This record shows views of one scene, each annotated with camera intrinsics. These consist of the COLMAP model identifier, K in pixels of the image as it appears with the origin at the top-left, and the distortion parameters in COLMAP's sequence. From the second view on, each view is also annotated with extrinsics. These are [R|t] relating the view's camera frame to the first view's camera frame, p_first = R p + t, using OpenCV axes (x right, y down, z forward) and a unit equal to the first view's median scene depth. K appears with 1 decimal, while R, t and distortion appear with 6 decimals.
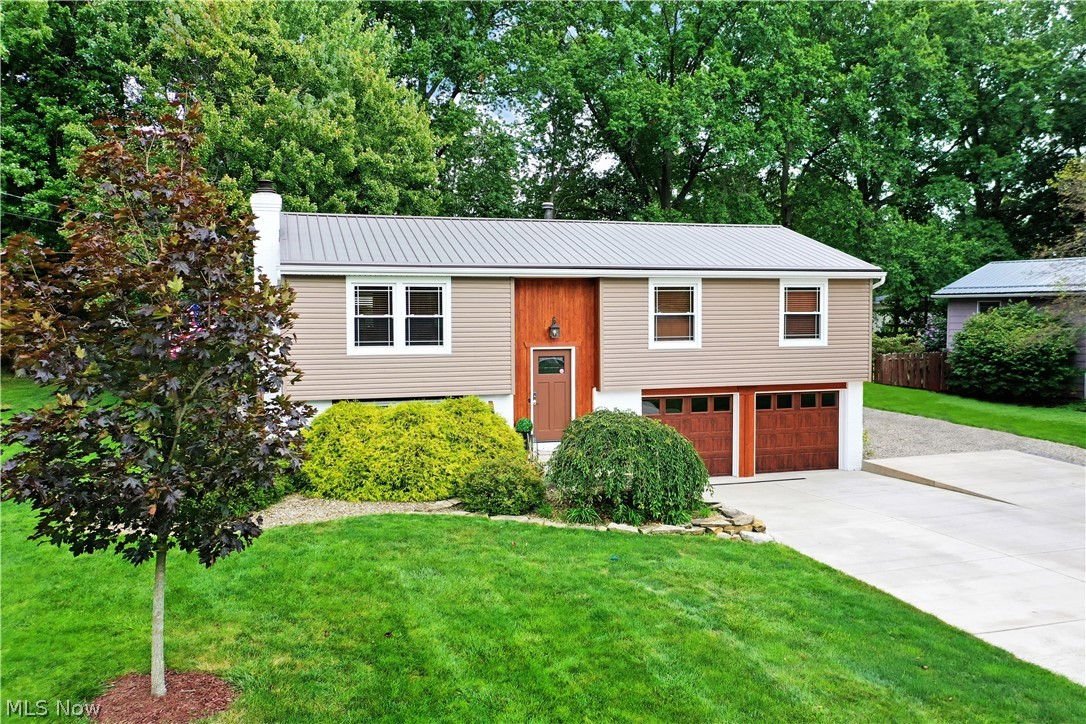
lens RADIAL K [[855.6, 0, 540.2], [0, 855.6, 365.7], [0, 0, 1]] dist [0.008948, 0.003229]
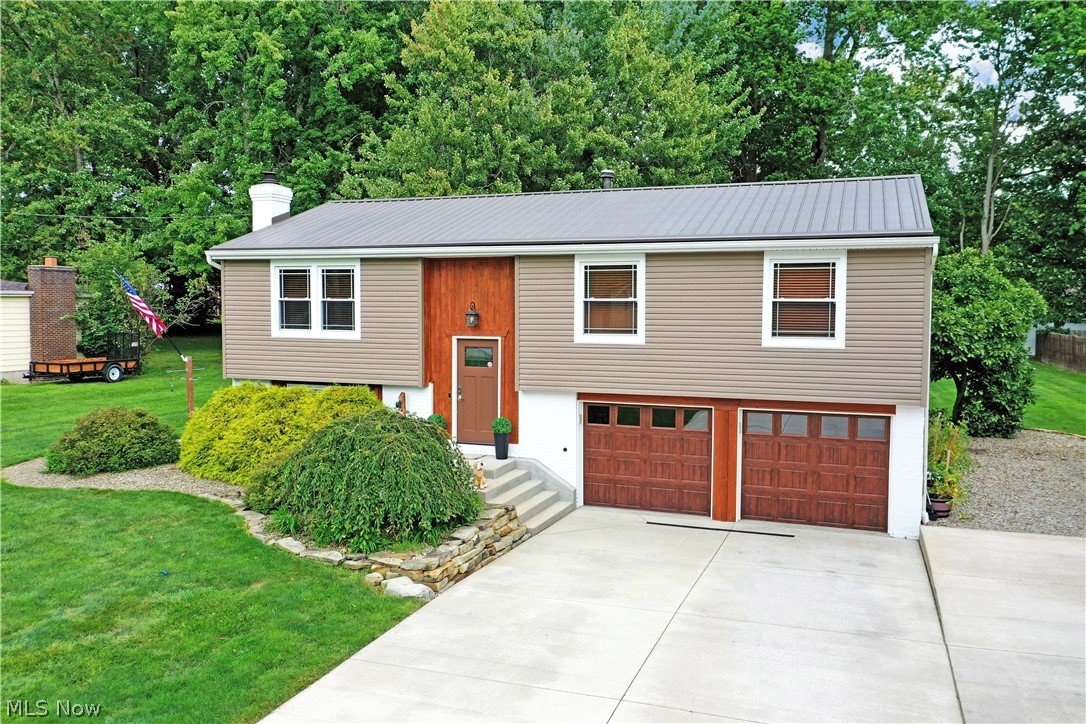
lens RADIAL K [[855.6, 0, 540.2], [0, 855.6, 365.7], [0, 0, 1]] dist [0.008948, 0.003229]
pose [[0.805152, 0.052549, -0.590736, 0.591093], [-0.044474, 0.998612, 0.028216, -0.019604], [0.591399, 0.003554, 0.806372, 0.333876]]
